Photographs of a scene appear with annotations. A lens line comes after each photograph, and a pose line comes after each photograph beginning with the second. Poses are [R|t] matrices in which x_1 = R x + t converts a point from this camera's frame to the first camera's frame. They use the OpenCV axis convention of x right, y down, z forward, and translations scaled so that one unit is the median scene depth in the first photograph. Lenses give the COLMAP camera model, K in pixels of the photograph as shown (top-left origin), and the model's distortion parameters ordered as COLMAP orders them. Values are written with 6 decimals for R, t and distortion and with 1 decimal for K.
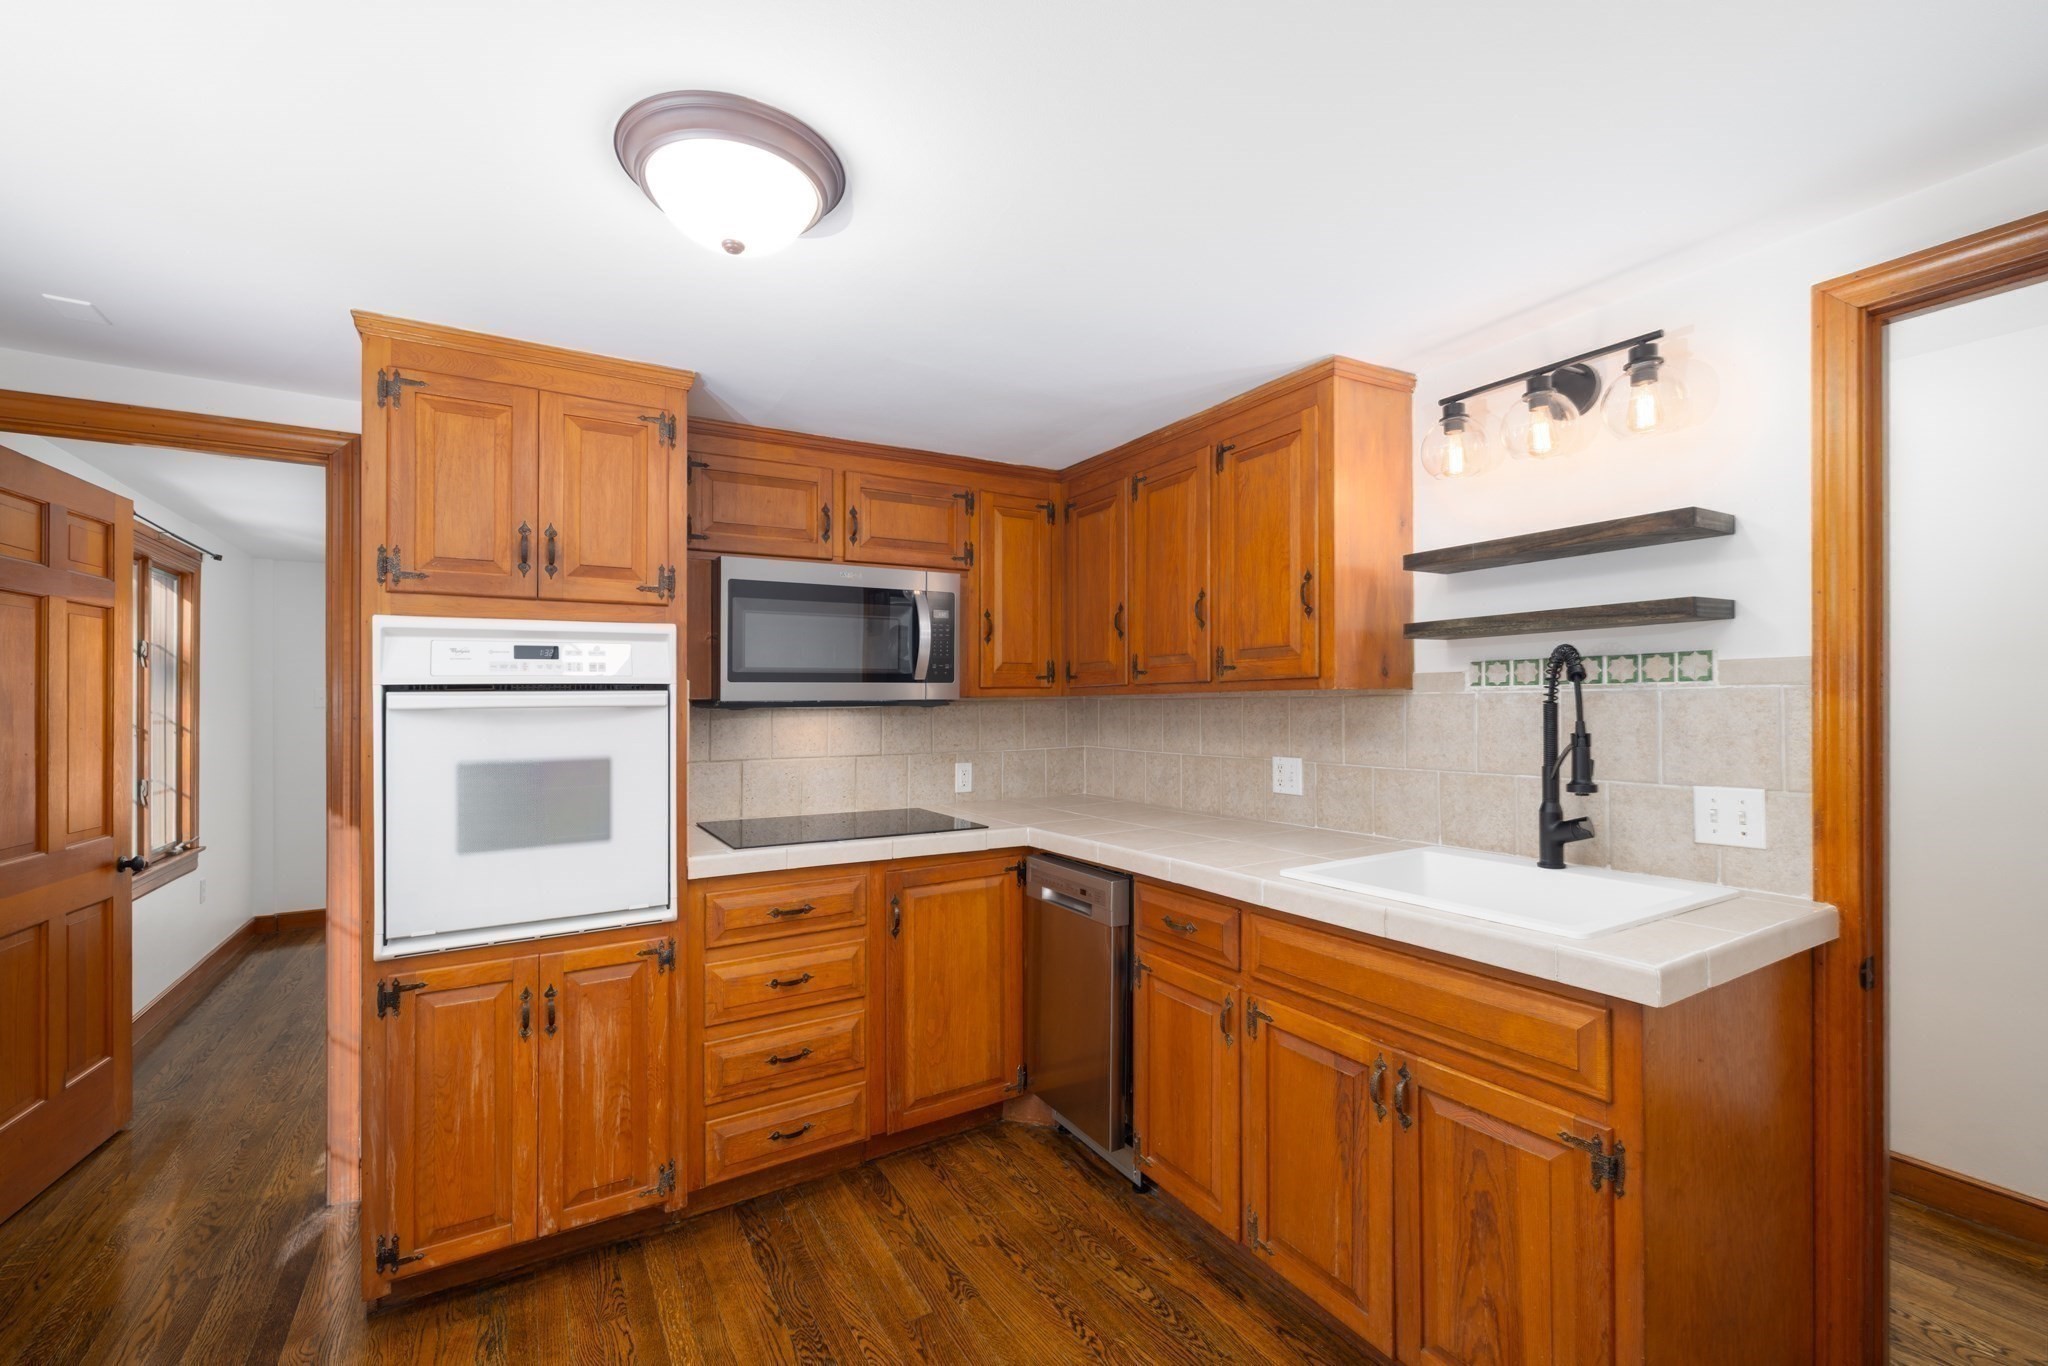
lens RADIAL K [[870.2, 0, 1024.0], [0, 870.2, 683.0], [0, 0, 1]] dist [-0.002804, -0.000292]
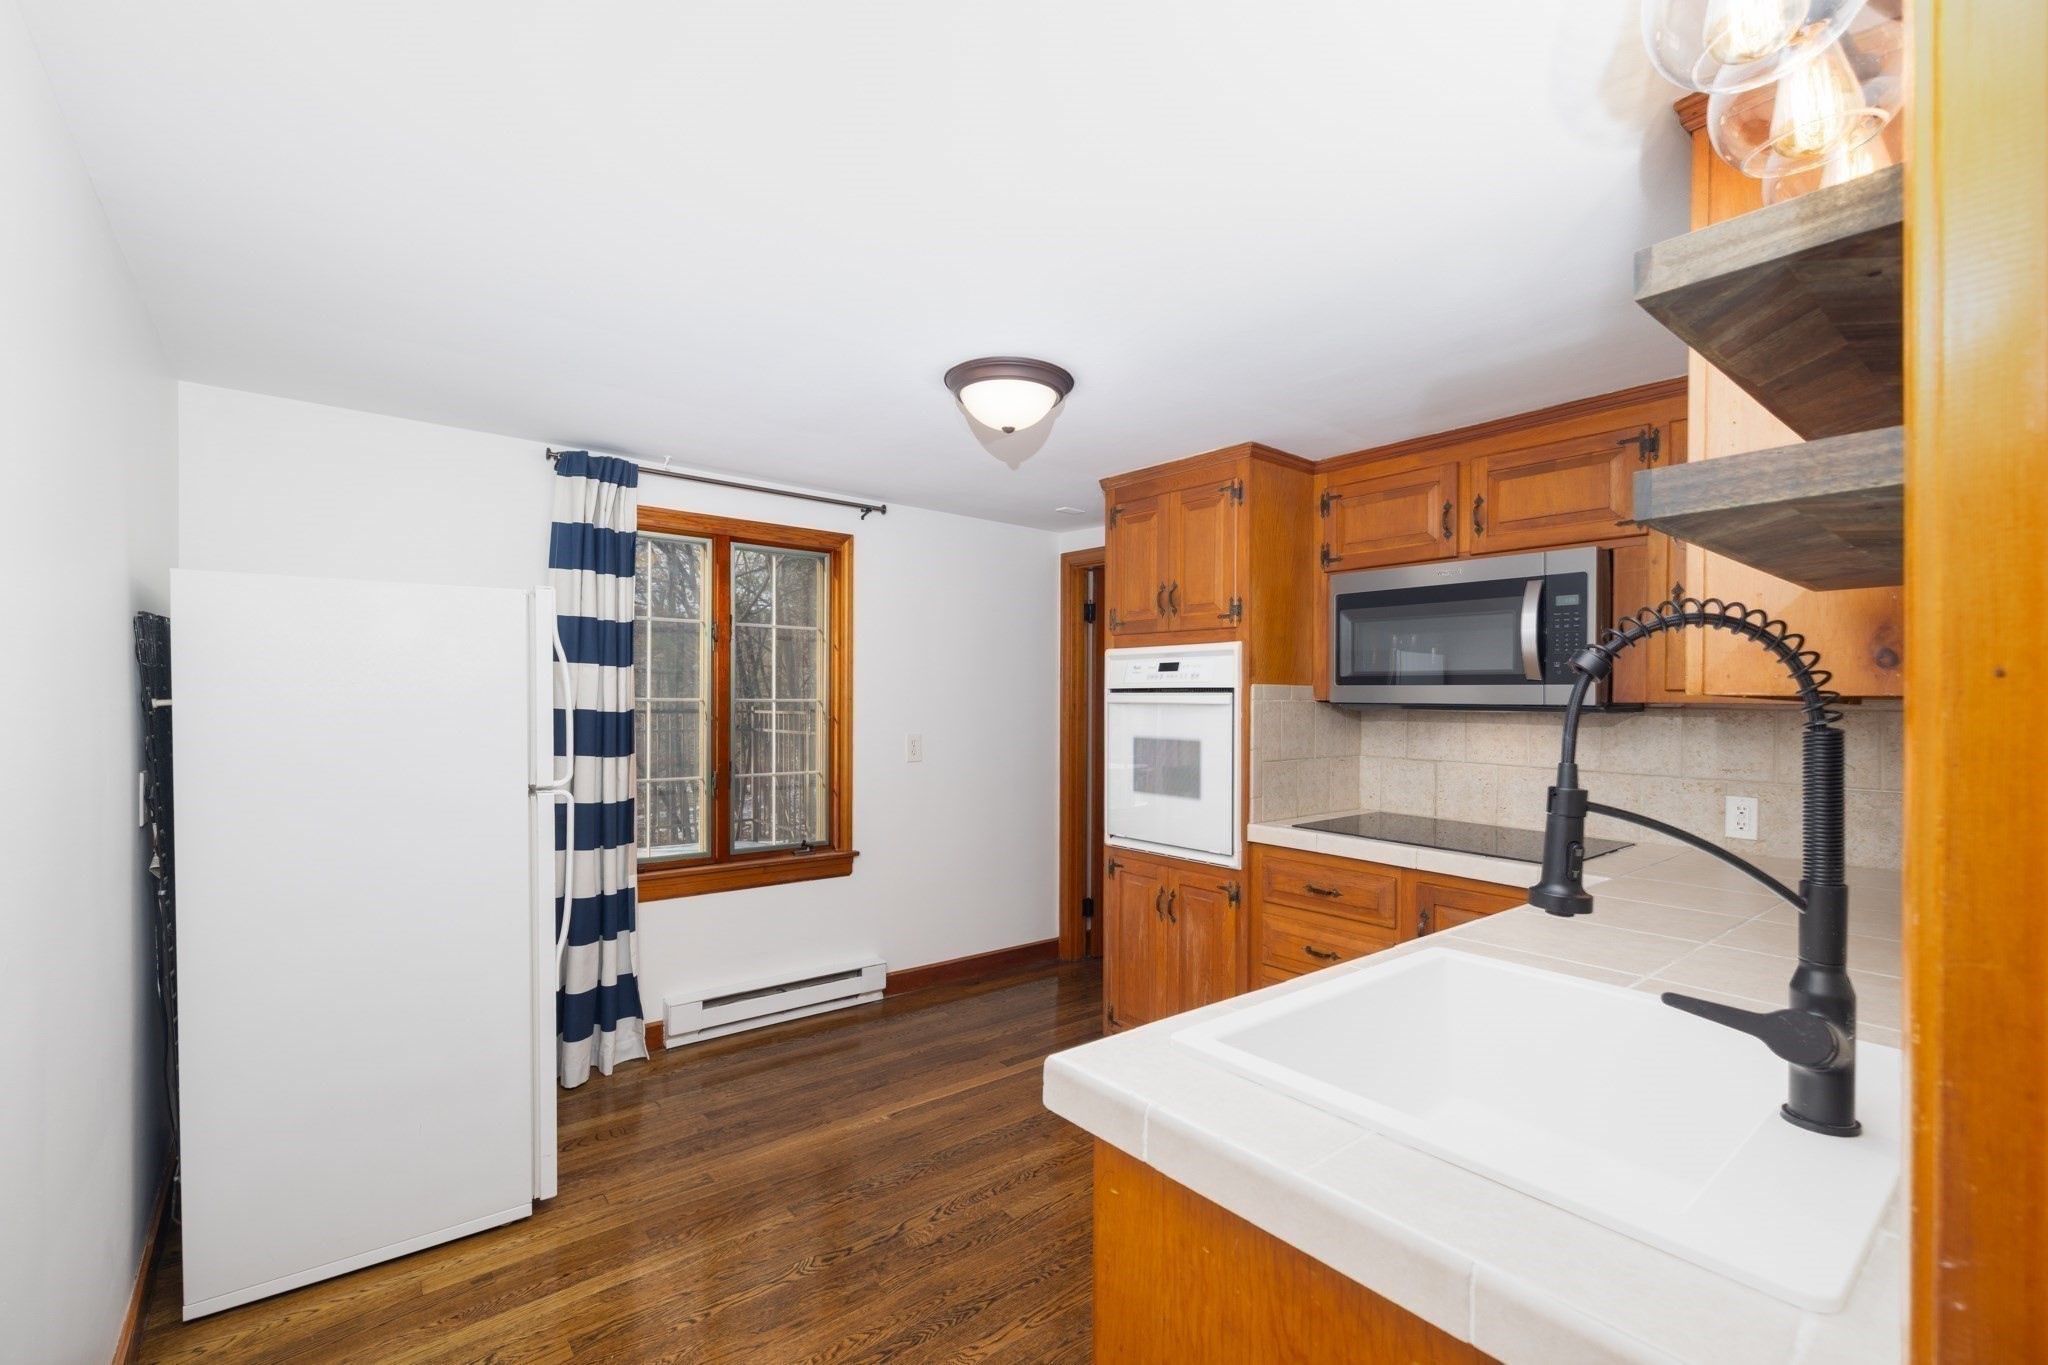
lens RADIAL K [[901.3, 0, 1024.0], [0, 901.3, 682.5], [0, 0, 1]] dist [0.000264, 0.000041]
pose [[0.137978, -0.005165, -0.990422, 0.891840], [0.006663, 0.999969, -0.004286, -0.002955], [0.990413, -0.006008, 0.138008, 0.499433]]
